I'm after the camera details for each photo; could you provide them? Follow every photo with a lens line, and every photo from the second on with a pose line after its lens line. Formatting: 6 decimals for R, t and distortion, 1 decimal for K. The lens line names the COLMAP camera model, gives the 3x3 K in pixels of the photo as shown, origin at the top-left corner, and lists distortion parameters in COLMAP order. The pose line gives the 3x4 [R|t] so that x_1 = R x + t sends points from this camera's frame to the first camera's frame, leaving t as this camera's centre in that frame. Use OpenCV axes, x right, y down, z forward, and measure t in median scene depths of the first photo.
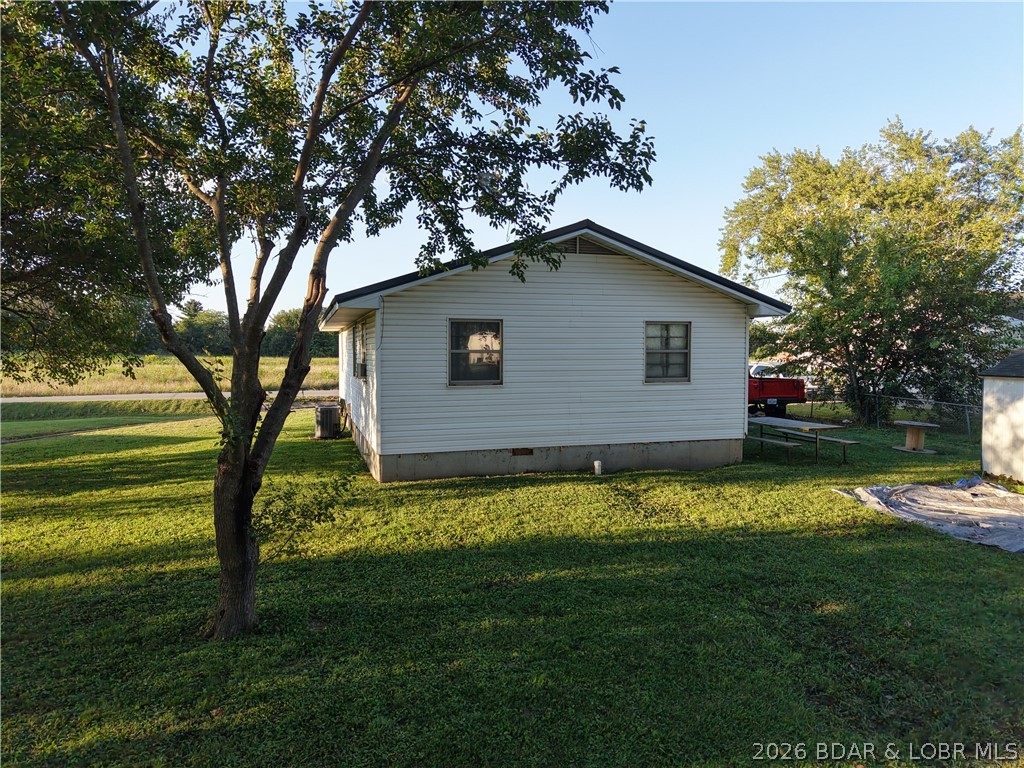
lens RADIAL K [[696.8, 0, 512.0], [0, 696.8, 384.0], [0, 0, 1]] dist [0.029551, -0.036685]
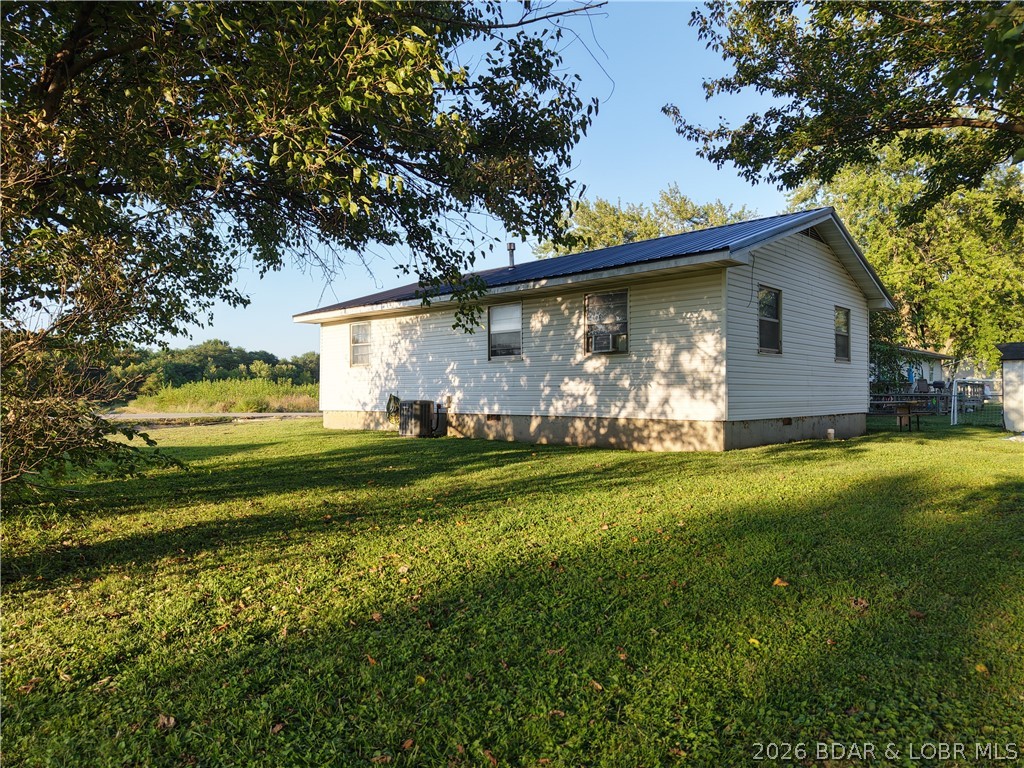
lens RADIAL K [[696.8, 0, 512.0], [0, 696.8, 384.0], [0, 0, 1]] dist [0.029551, -0.036685]
pose [[0.862756, 0.010894, 0.505503, -0.806390], [0.021557, 0.998066, -0.058300, 0.088809], [-0.505161, 0.061196, 0.860853, 0.291181]]
